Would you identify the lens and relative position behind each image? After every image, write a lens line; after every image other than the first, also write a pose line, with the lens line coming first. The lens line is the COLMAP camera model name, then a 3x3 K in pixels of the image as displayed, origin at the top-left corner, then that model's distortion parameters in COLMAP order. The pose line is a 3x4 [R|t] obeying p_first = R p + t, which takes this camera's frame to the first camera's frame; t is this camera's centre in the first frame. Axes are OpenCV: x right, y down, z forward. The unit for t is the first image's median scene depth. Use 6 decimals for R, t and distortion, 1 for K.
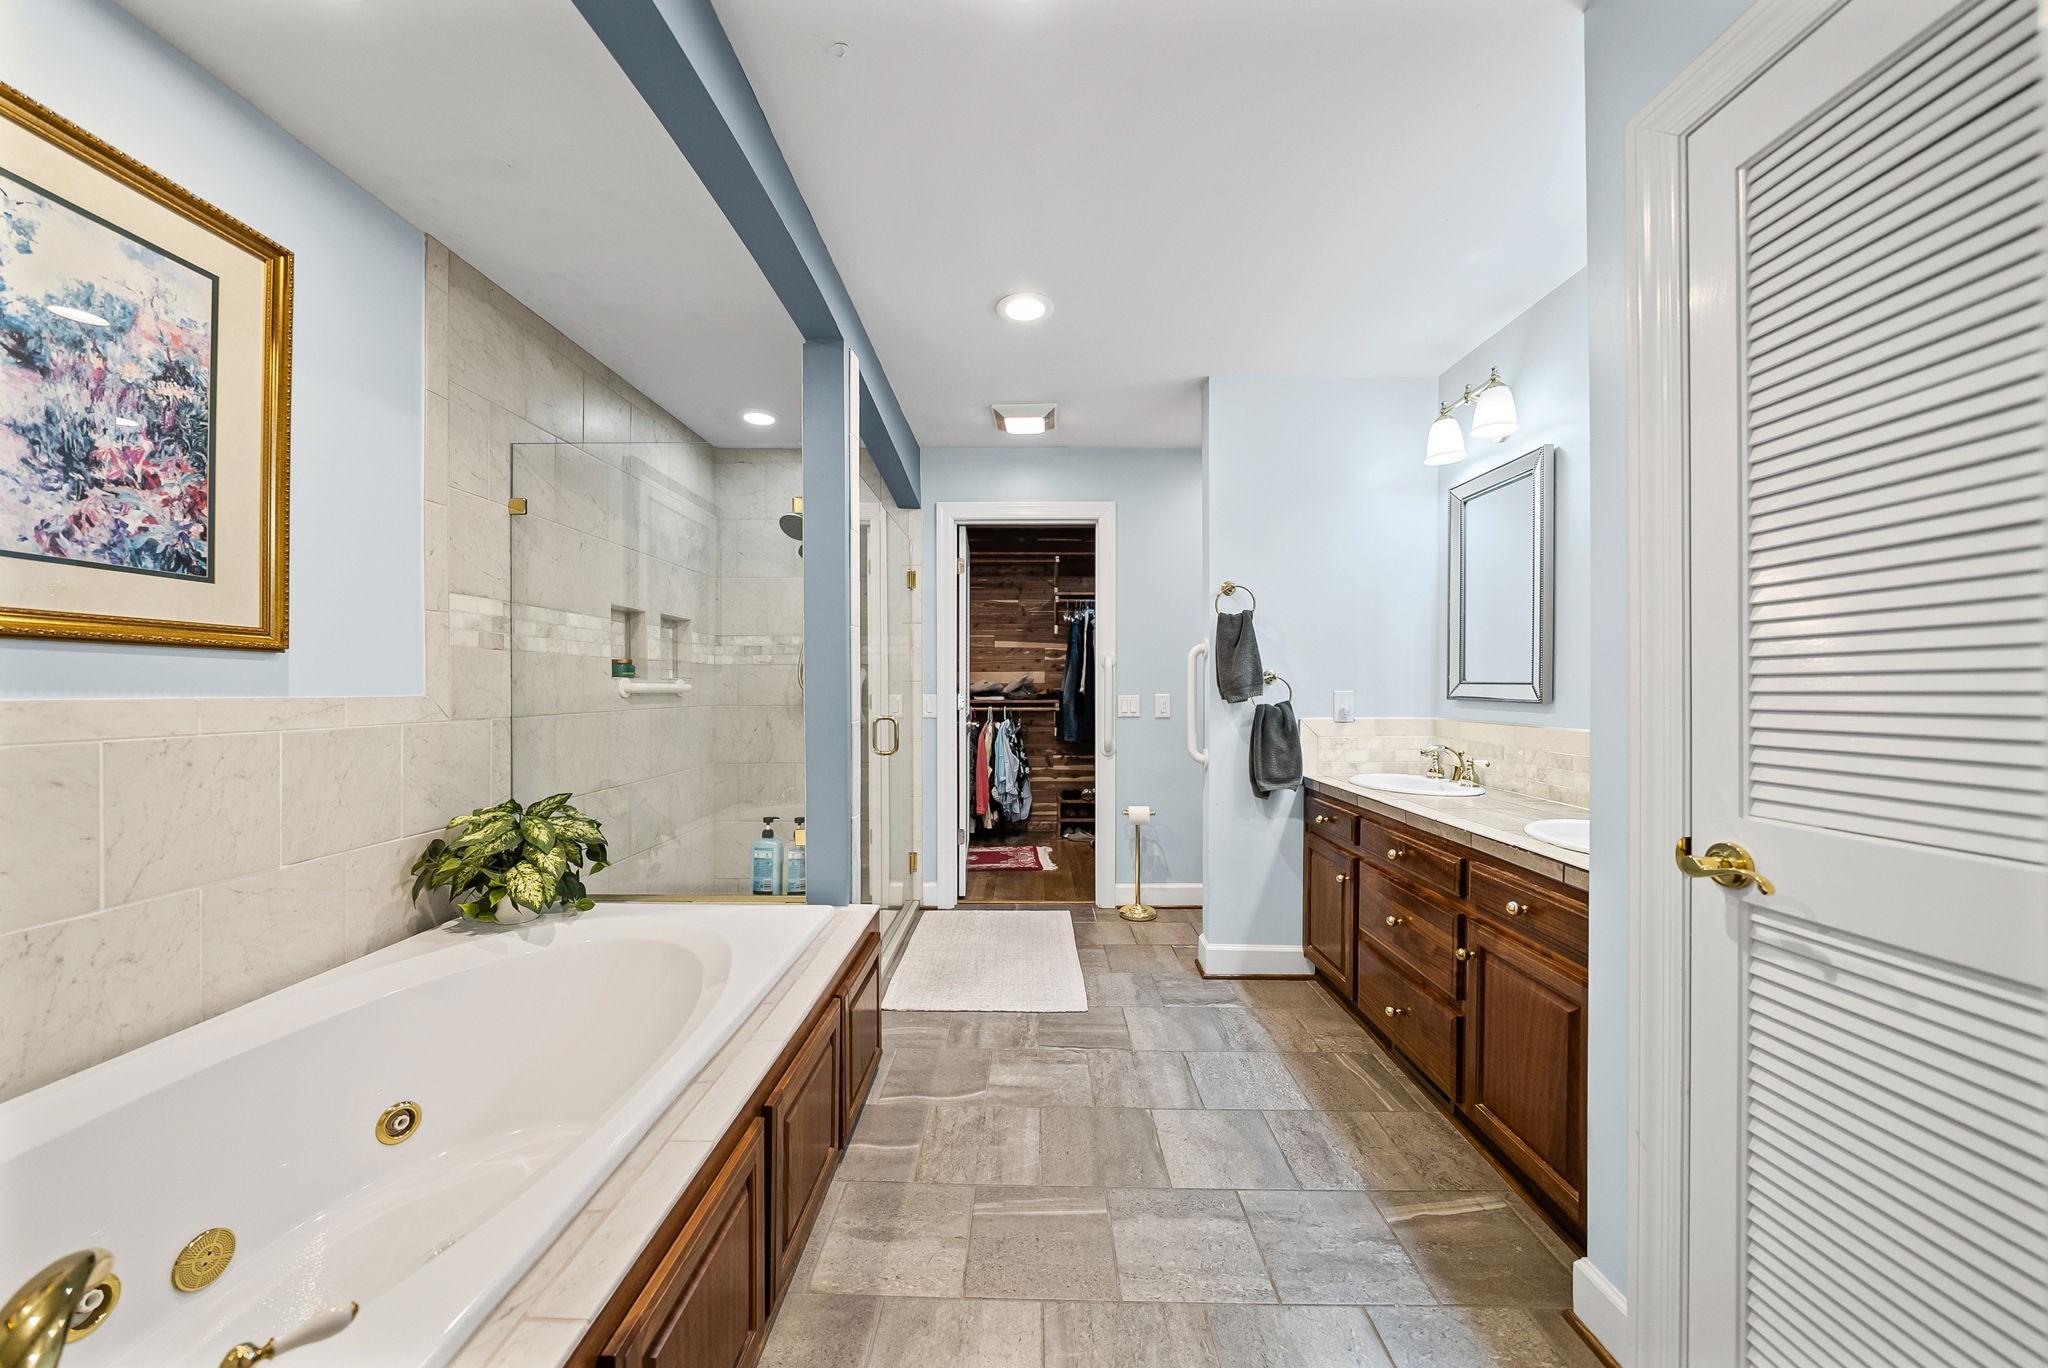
lens RADIAL K [[754.4, 0, 1025.7], [0, 754.4, 687.8], [0, 0, 1]] dist [0.001725, 0.000065]
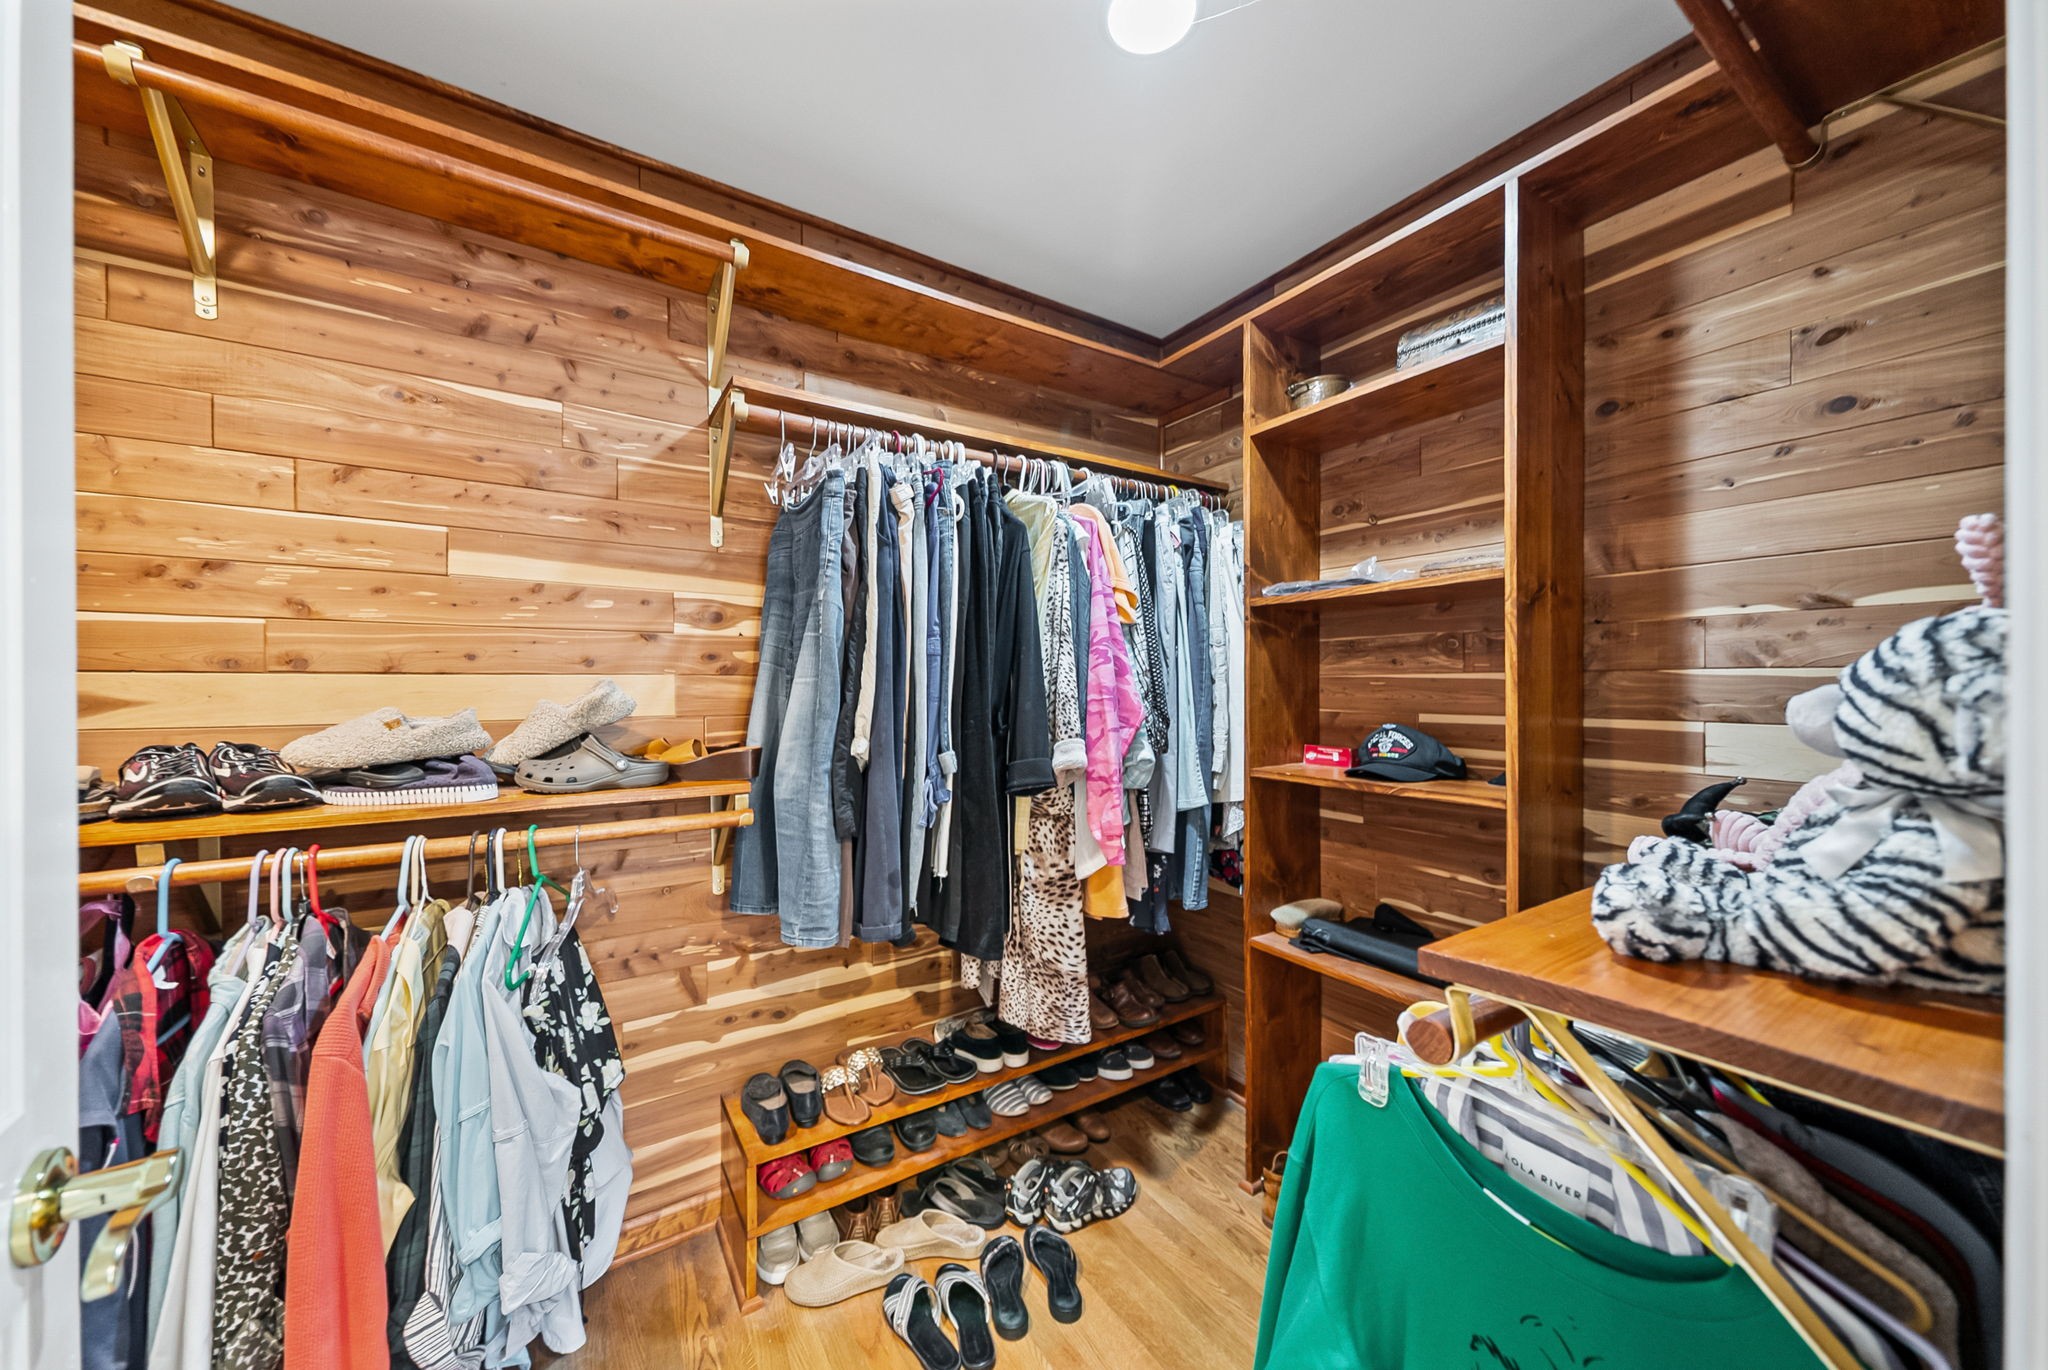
lens RADIAL K [[720.0, 0, 1026.9], [0, 720.0, 688.5], [0, 0, 1]] dist [0.002707, 0.000133]
pose [[0.829936, -0.006000, 0.557827, -0.023195], [0.007167, 0.999974, 0.000093, -0.022539], [-0.557813, 0.003921, 0.829958, 1.020365]]
